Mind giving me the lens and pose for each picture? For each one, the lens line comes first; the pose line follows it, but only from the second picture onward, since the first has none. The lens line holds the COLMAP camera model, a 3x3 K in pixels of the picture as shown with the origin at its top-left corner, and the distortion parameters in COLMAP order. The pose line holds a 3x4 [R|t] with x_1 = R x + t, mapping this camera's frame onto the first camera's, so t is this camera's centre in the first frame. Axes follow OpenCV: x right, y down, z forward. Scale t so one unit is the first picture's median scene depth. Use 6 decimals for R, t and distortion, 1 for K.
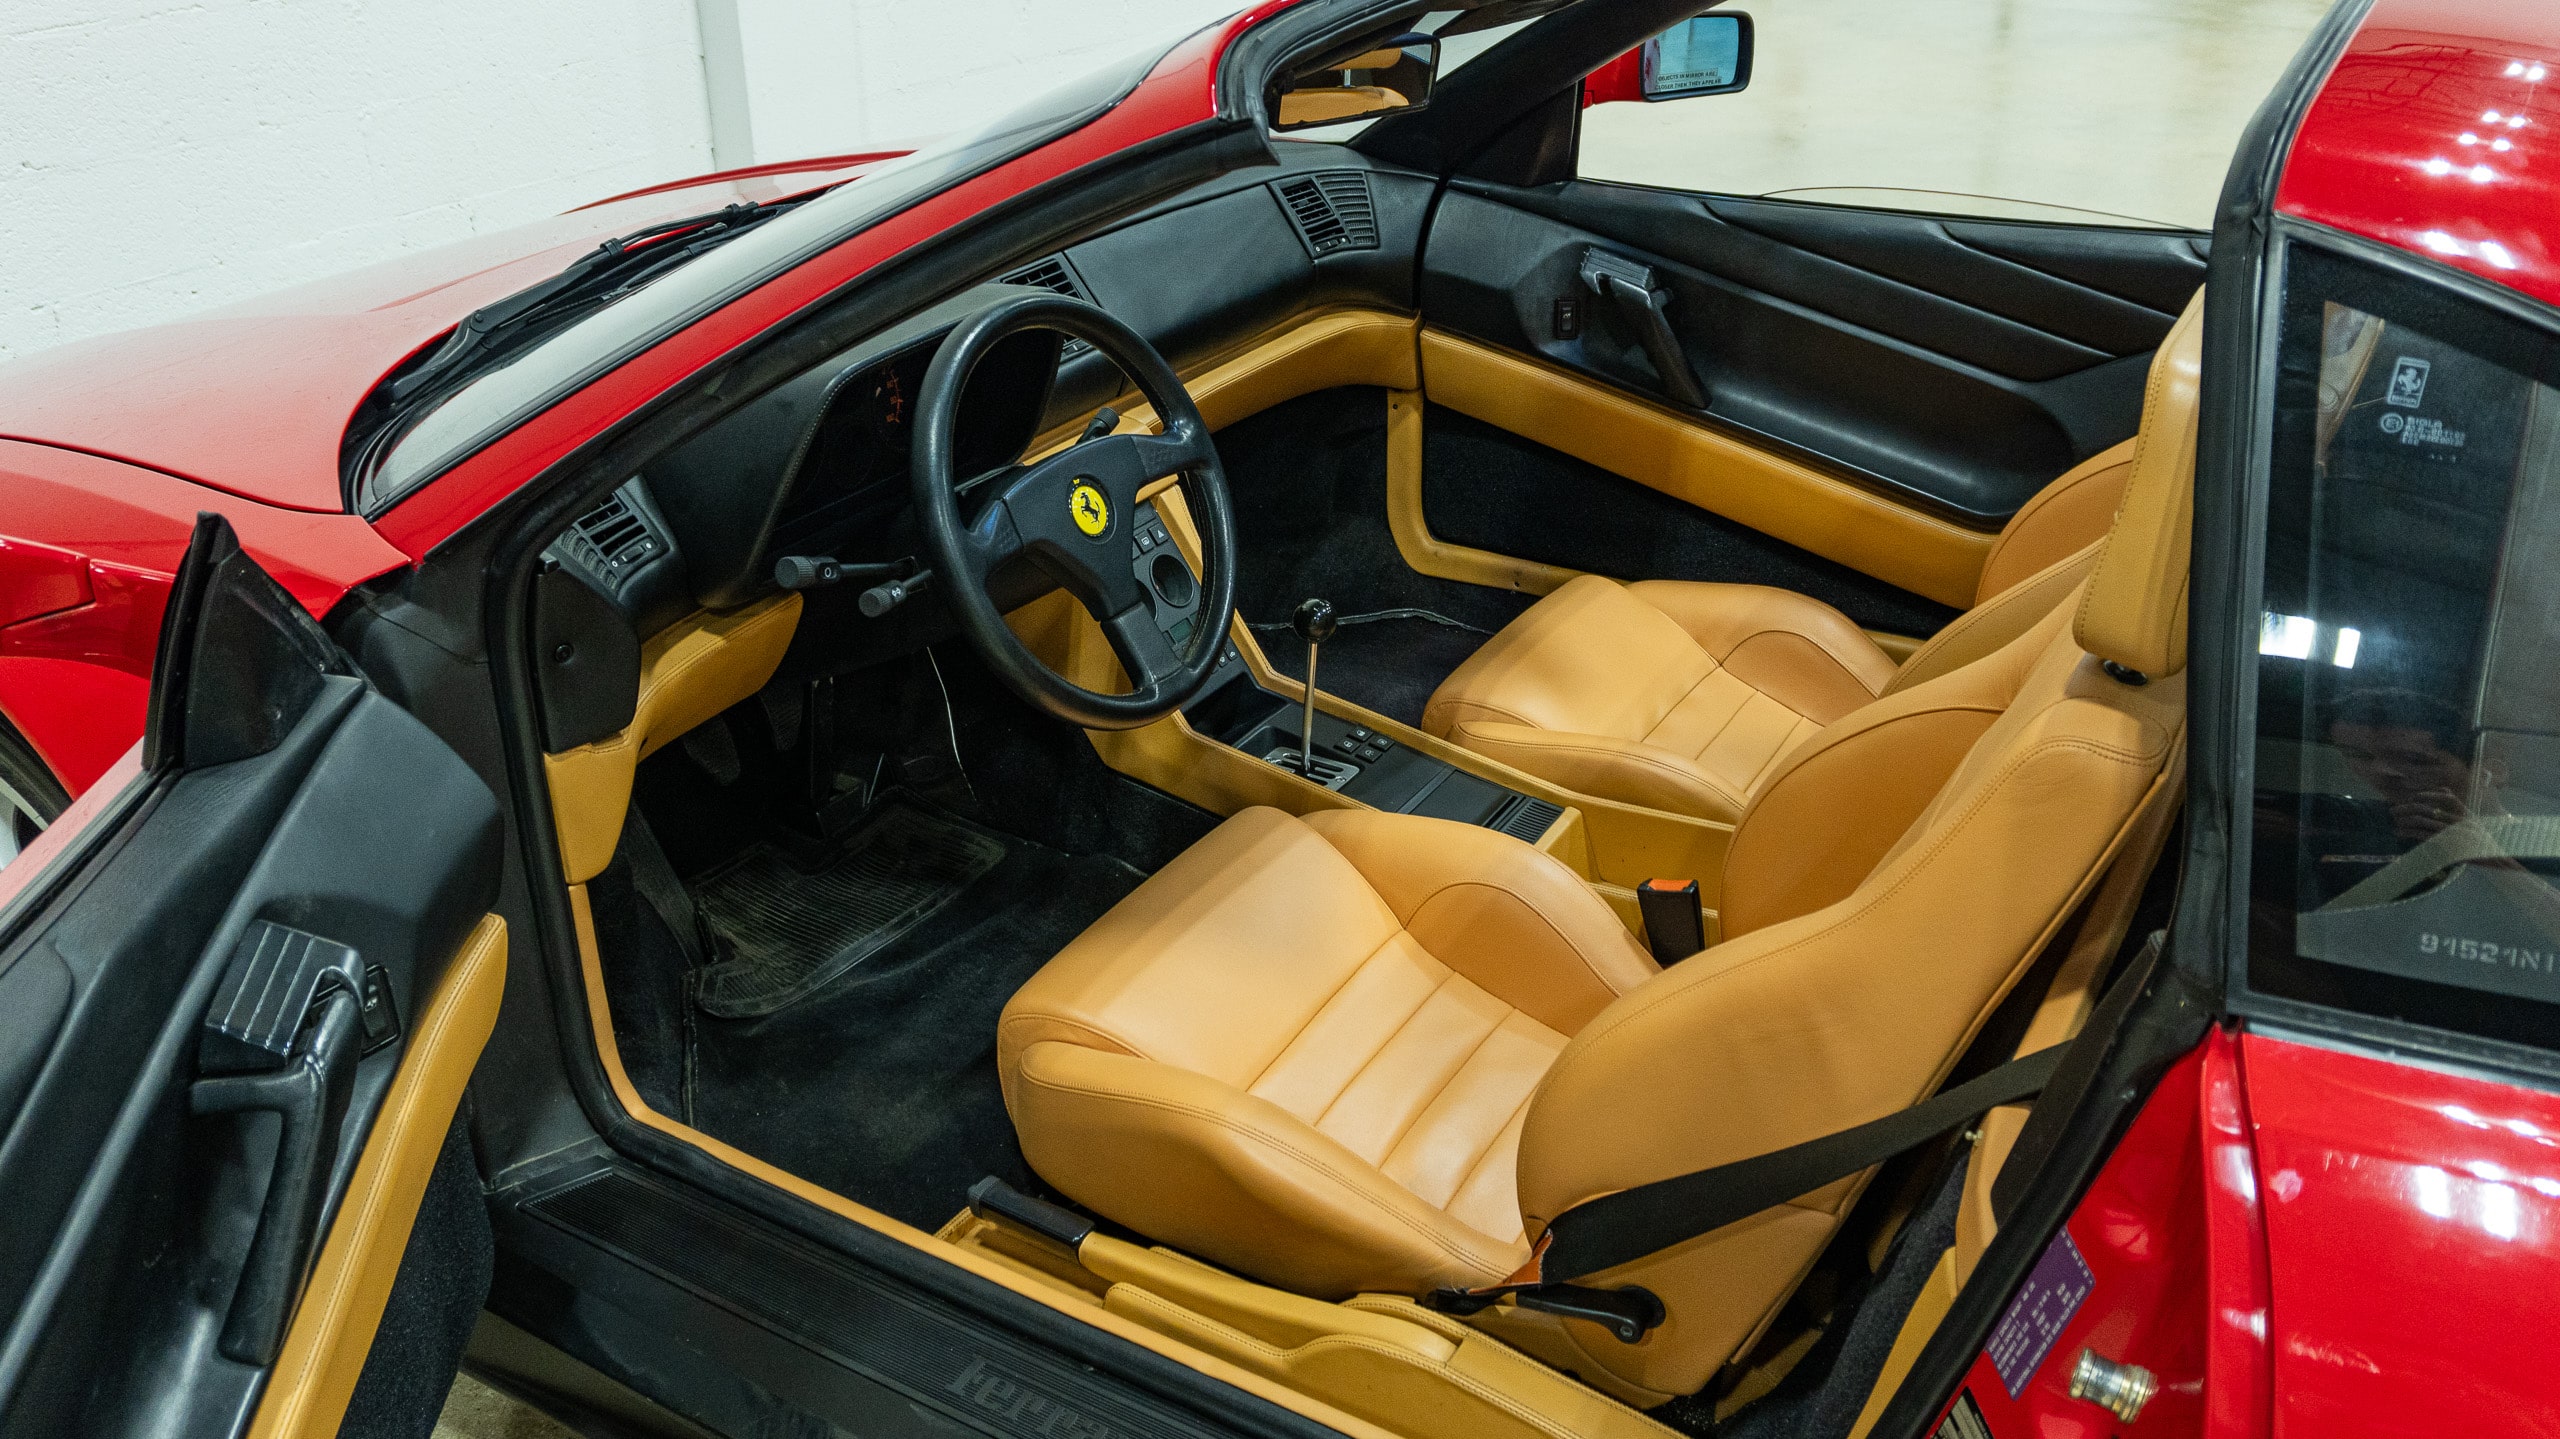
lens RADIAL K [[2113.0, 0, 1277.6], [0, 2113.0, 688.9], [0, 0, 1]] dist [-0.030589, 0.003752]
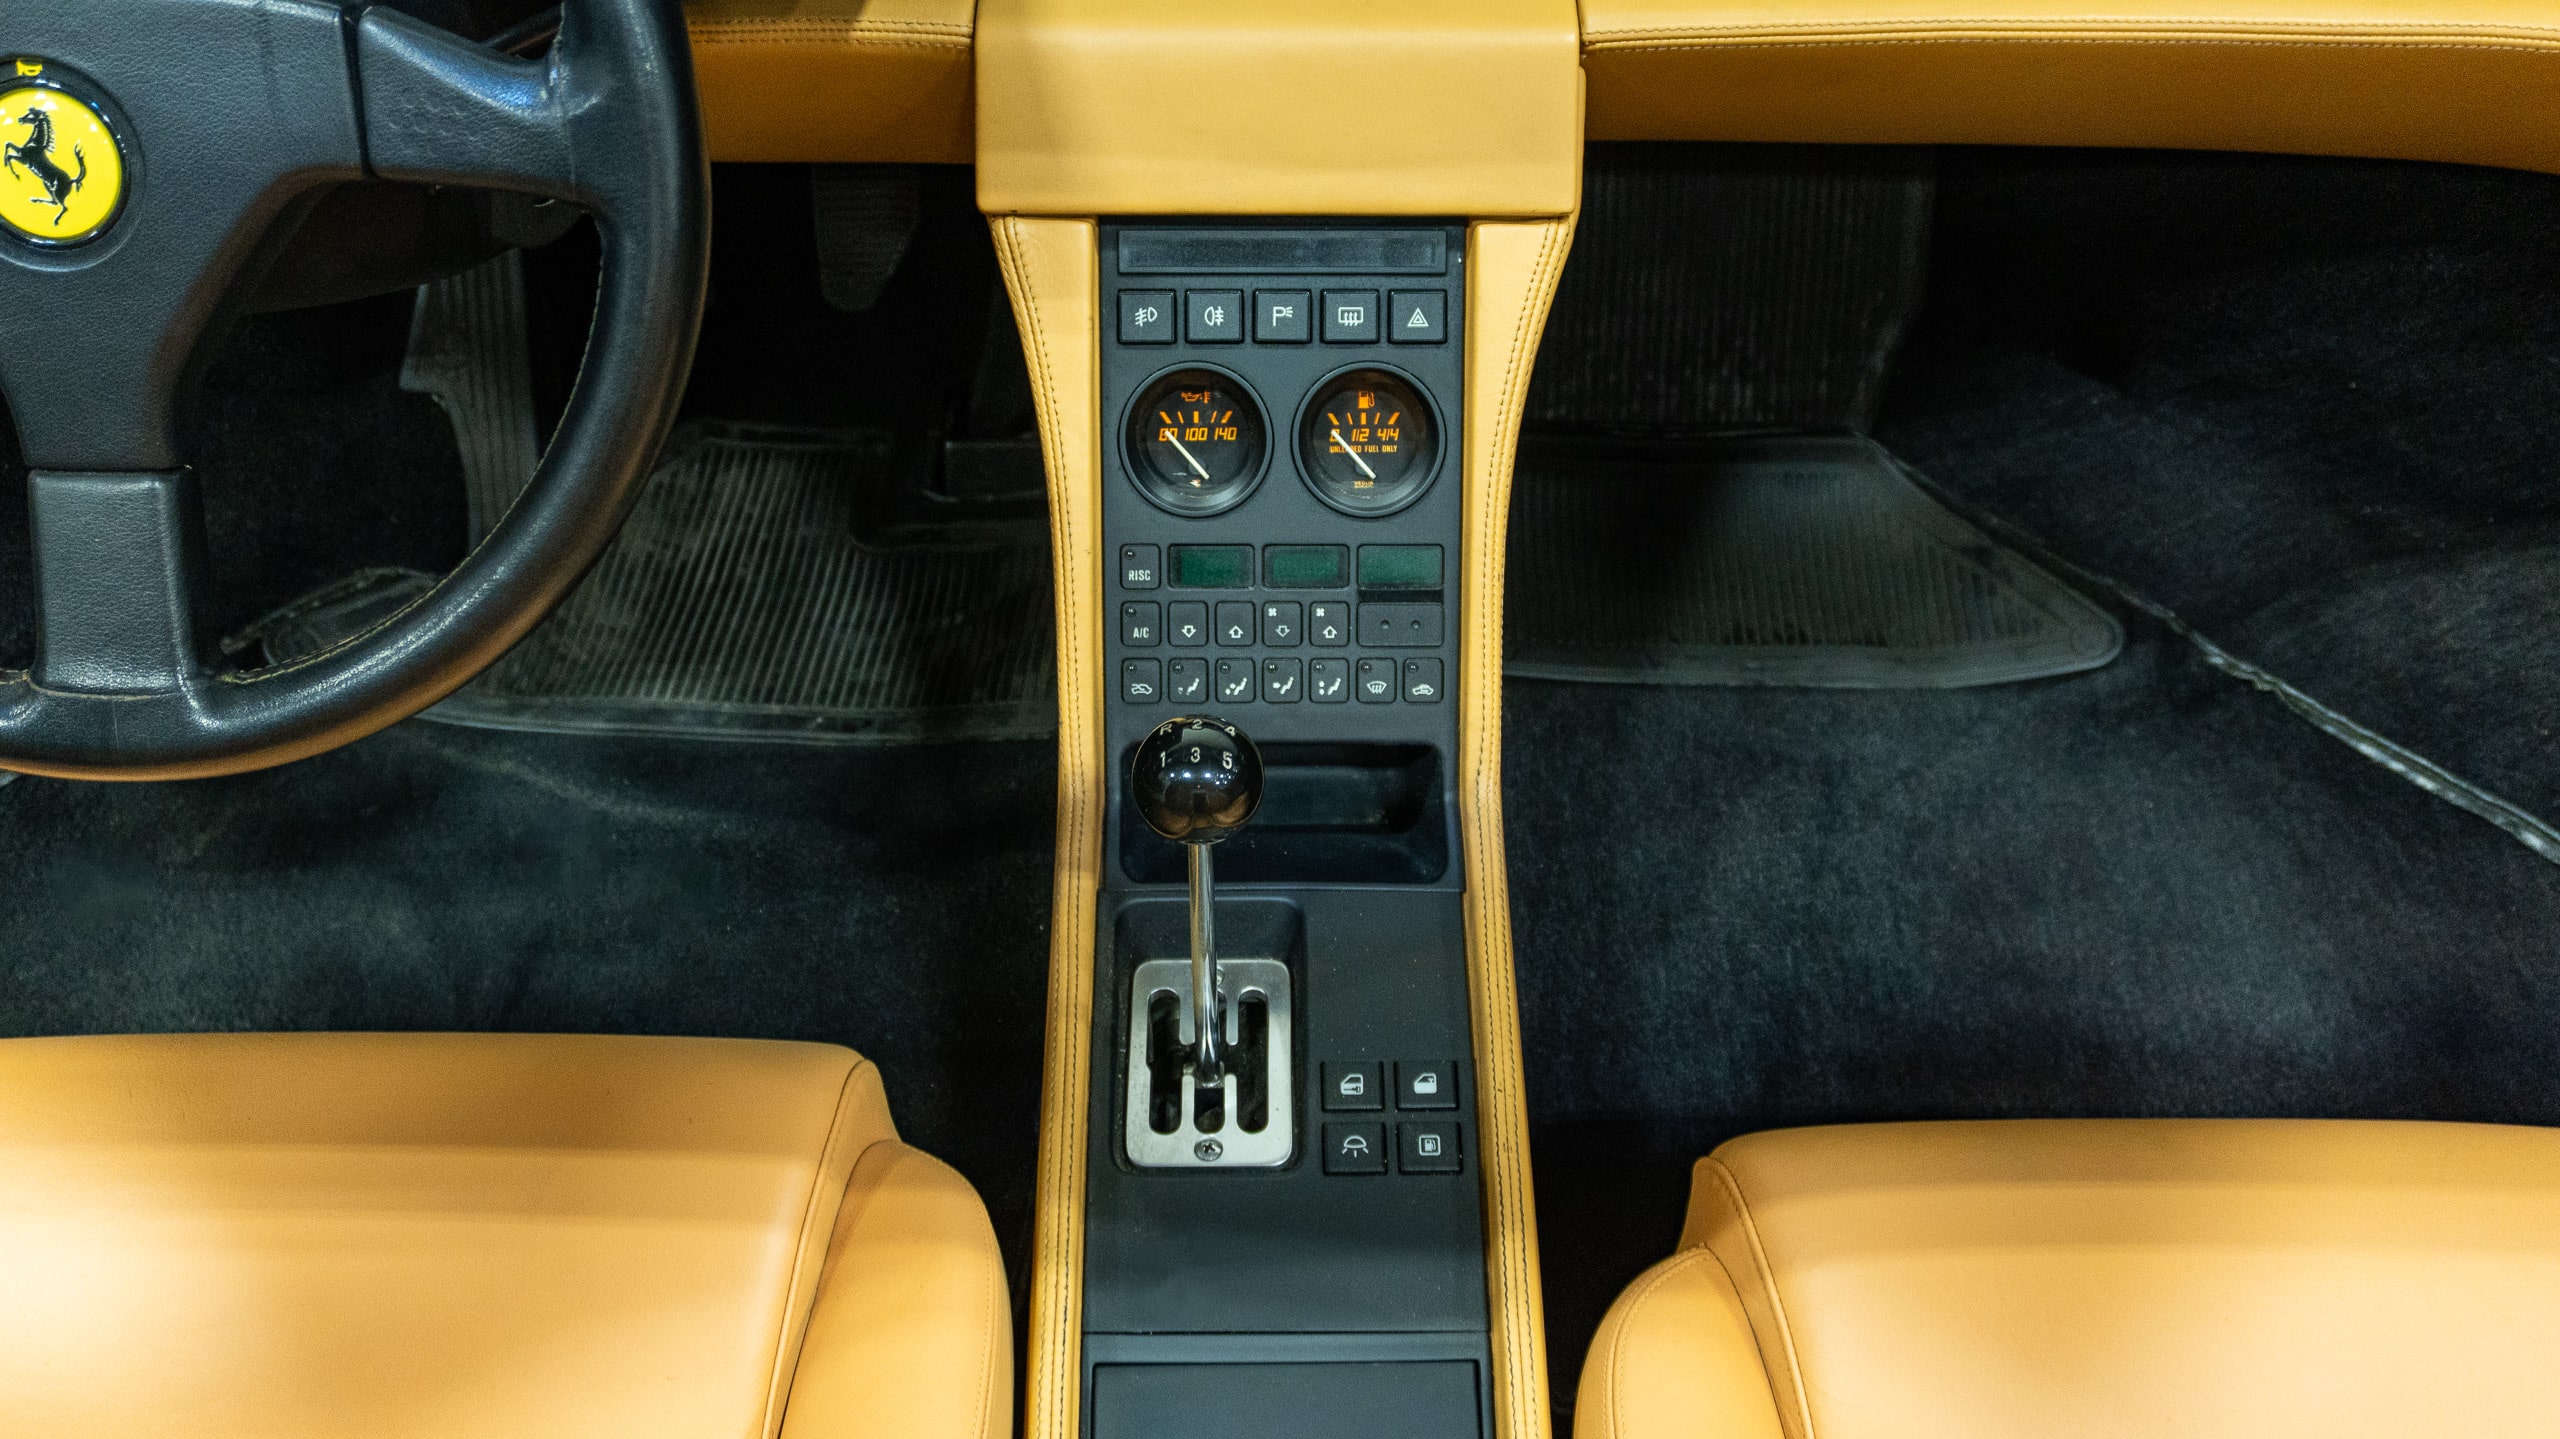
lens RADIAL K [[2485.2, 0, 1270.6], [0, 2485.2, 729.6], [0, 0, 1]] dist [-0.001657, -0.007904]
pose [[0.517878, 0.614075, -0.595579, 0.241490], [-0.381048, 0.788921, 0.482086, -0.221433], [0.765902, -0.022717, 0.642556, 0.706898]]
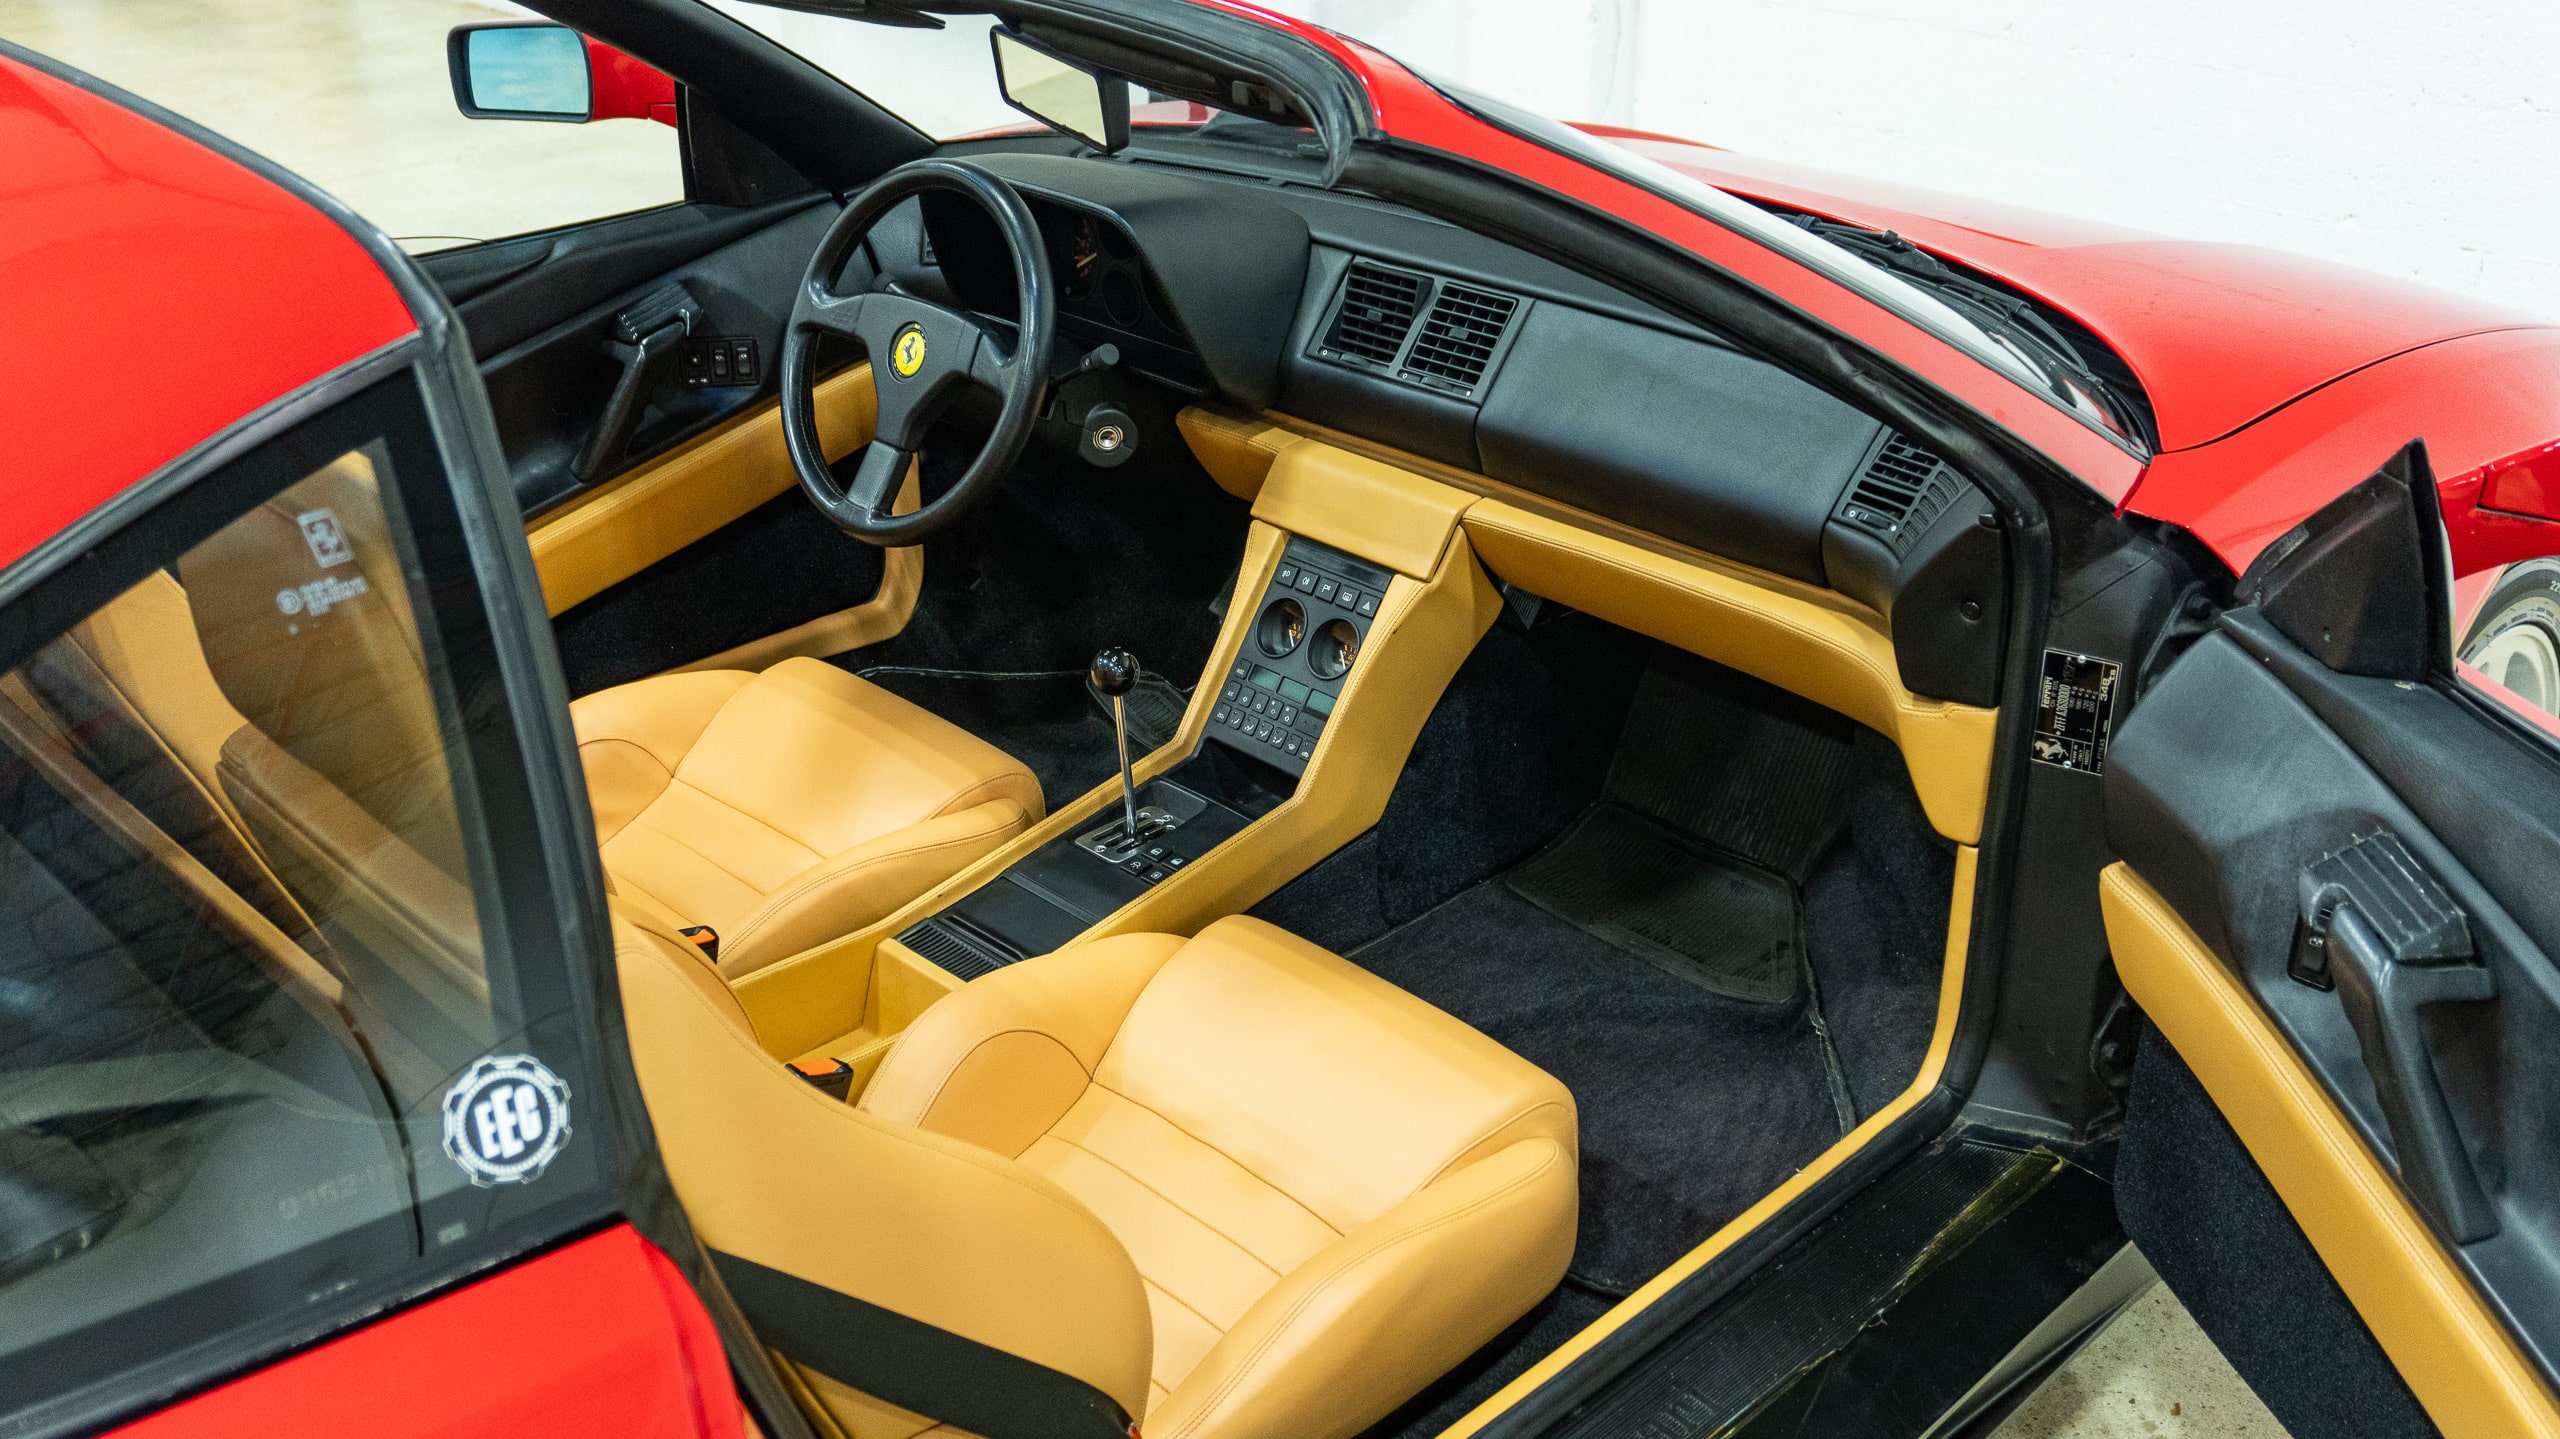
lens RADIAL K [[2485.2, 0, 1270.6], [0, 2485.2, 729.6], [0, 0, 1]] dist [-0.001657, -0.007904]
pose [[-0.260870, 0.435425, -0.861599, 0.876626], [-0.408748, 0.758733, 0.507198, -0.547961], [0.874570, 0.484489, -0.019951, 1.026498]]
